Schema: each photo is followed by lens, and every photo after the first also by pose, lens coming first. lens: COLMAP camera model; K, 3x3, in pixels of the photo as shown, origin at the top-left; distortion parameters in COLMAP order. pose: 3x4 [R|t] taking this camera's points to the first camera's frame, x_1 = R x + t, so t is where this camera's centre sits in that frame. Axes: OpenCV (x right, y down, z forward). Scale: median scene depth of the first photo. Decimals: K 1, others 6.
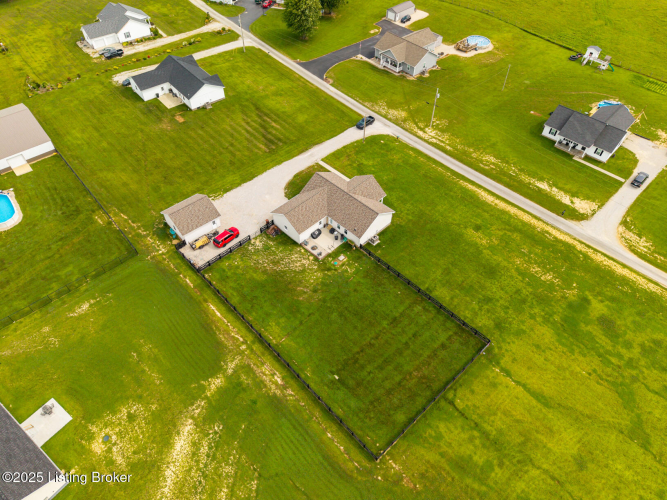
lens RADIAL K [[446.8, 0, 334.1], [0, 446.8, 253.0], [0, 0, 1]] dist [0.022992, -0.026302]
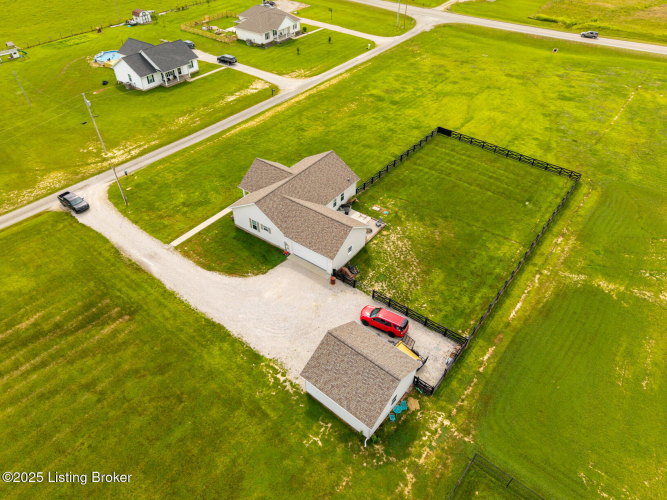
lens RADIAL K [[446.8, 0, 334.1], [0, 446.8, 253.0], [0, 0, 1]] dist [0.022992, -0.026302]
pose [[-0.147197, -0.671645, 0.726103, -0.591188], [0.739132, 0.413131, 0.531983, -0.426061], [-0.657280, 0.614993, 0.435623, 0.737703]]
